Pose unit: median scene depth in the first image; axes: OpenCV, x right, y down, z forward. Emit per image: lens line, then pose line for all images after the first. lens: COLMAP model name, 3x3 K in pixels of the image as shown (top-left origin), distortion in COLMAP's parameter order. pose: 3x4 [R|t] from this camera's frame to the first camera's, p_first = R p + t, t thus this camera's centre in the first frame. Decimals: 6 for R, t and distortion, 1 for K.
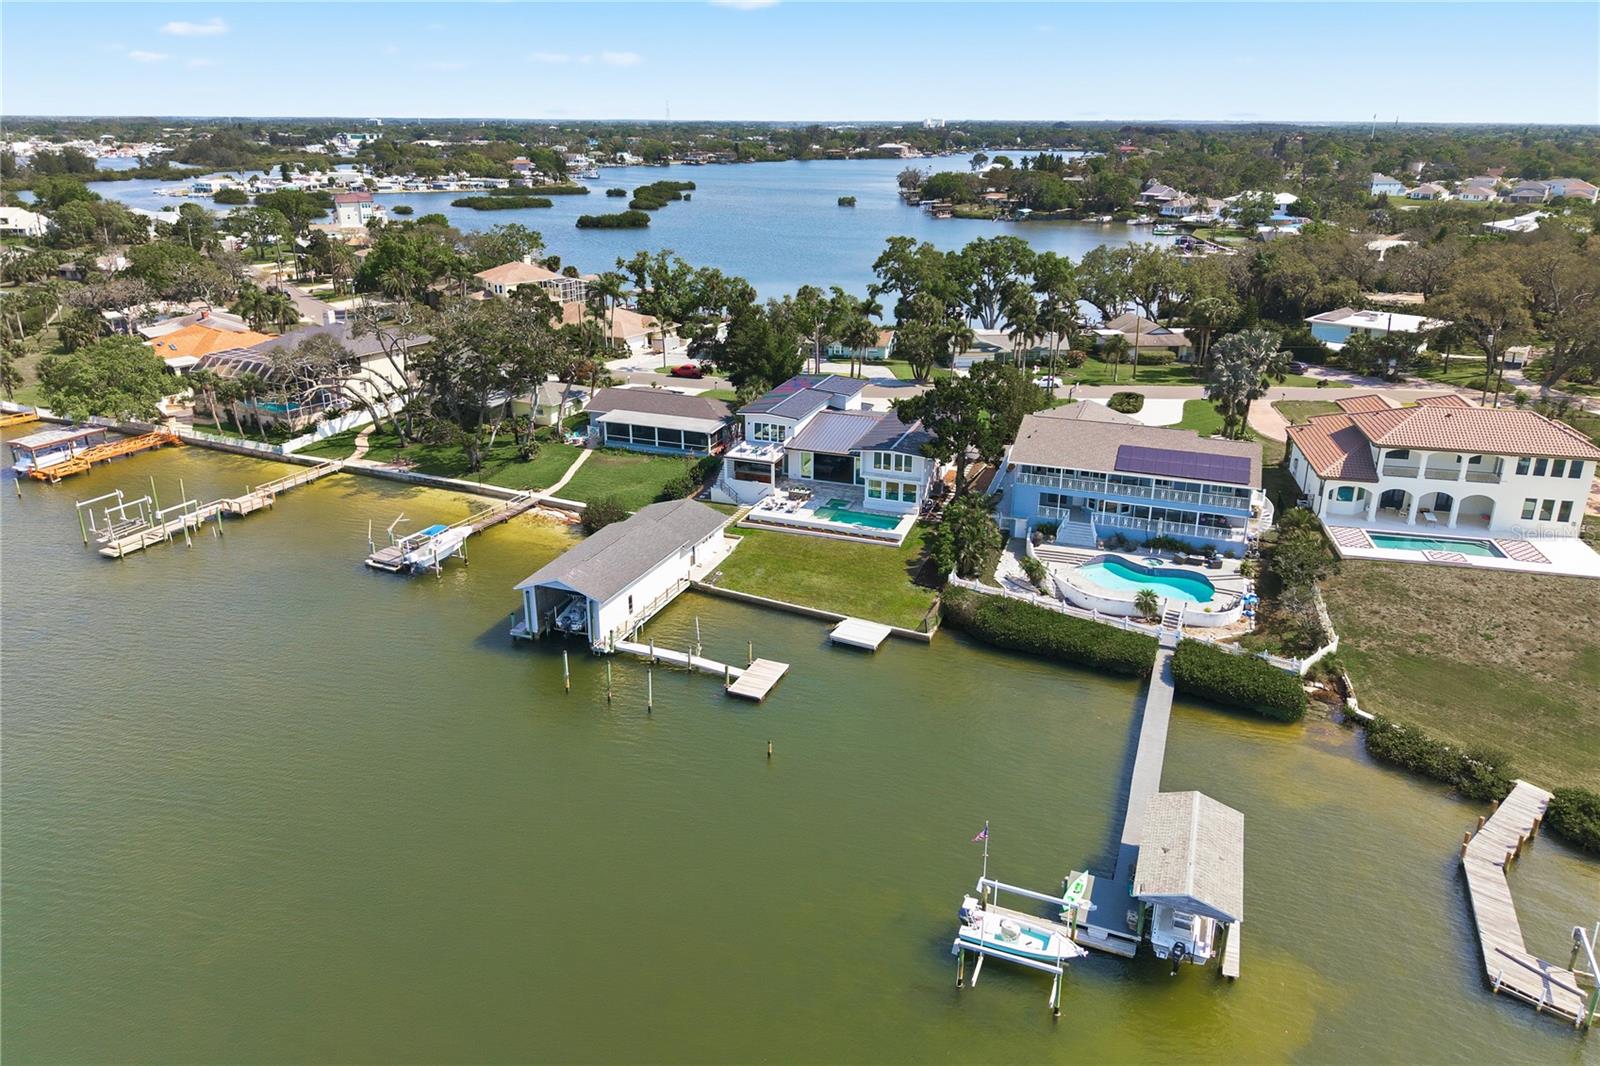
lens RADIAL K [[1069.2, 0, 803.0], [0, 1069.2, 553.2], [0, 0, 1]] dist [0.046021, -0.069355]
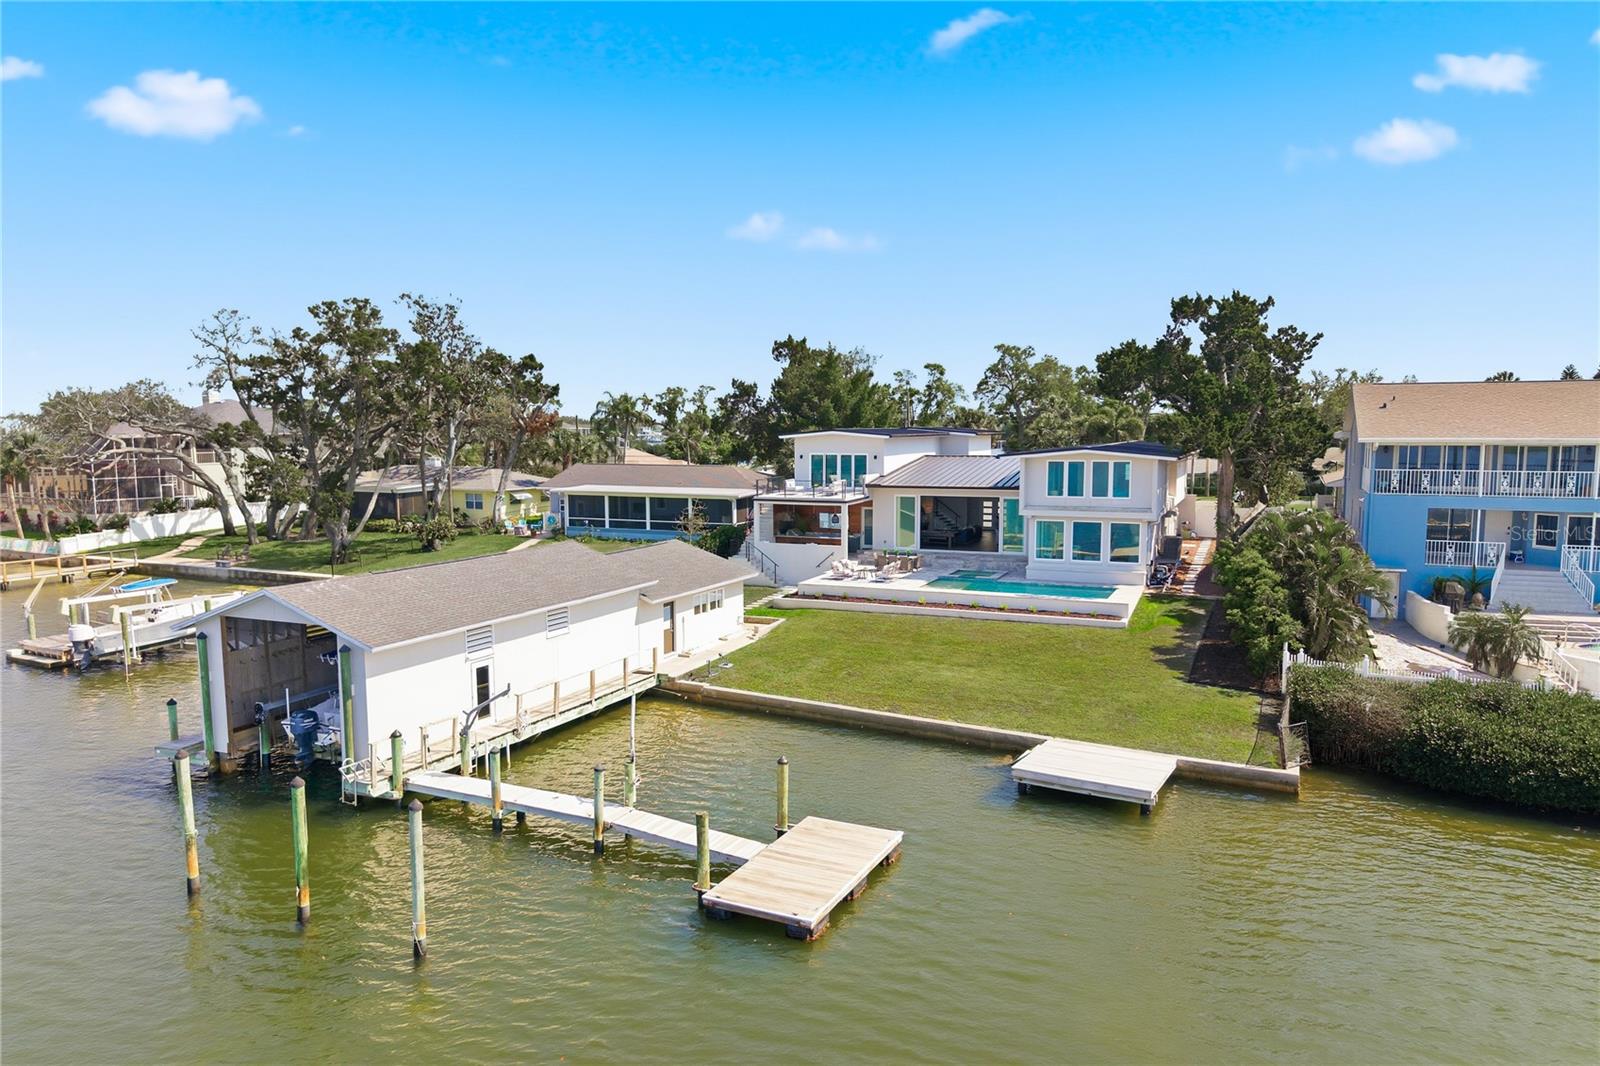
lens RADIAL K [[1069.2, 0, 803.0], [0, 1069.2, 553.2], [0, 0, 1]] dist [0.046021, -0.069355]
pose [[0.998347, 0.005013, -0.057247, -0.020795], [-0.020664, 0.960871, -0.276225, 0.093325], [0.053622, 0.276951, 0.959387, 0.550388]]
